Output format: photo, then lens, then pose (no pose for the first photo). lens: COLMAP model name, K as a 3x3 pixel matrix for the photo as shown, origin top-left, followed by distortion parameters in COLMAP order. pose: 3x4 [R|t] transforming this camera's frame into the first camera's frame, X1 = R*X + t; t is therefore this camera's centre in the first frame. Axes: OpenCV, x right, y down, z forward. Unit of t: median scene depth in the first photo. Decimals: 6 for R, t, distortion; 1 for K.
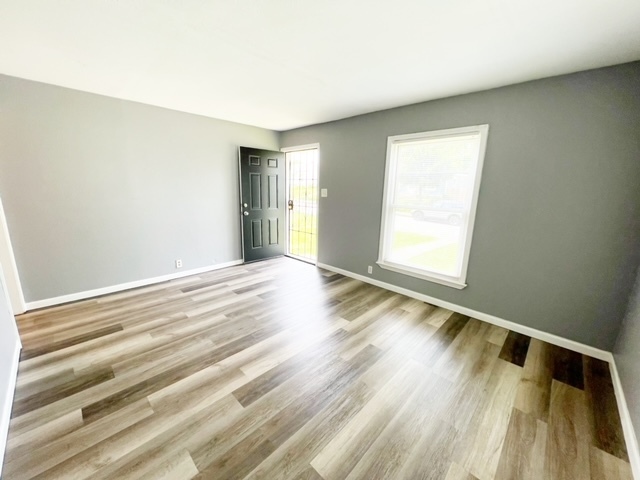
lens RADIAL K [[255.0, 0, 319.4], [0, 255.0, 240.2], [0, 0, 1]] dist [0.001574, 0.000401]
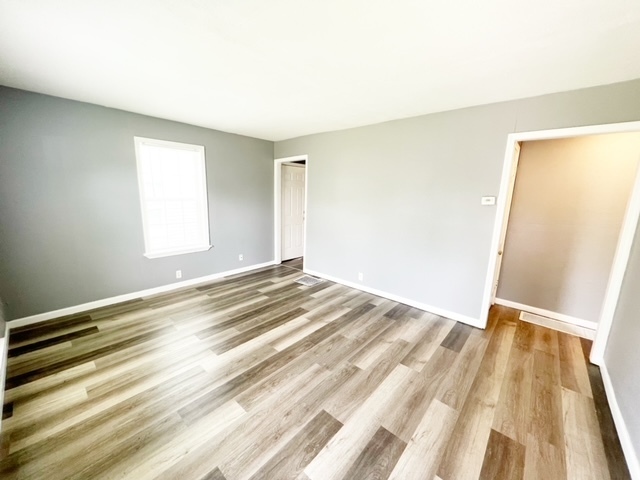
lens RADIAL K [[255.0, 0, 319.5], [0, 255.0, 239.5], [0, 0, 1]] dist [0.001574, 0.000401]
pose [[-0.997774, -0.040896, -0.052677, -0.222724], [-0.058123, 0.920557, 0.386259, -0.421218], [0.032696, 0.388460, -0.920885, 1.825111]]
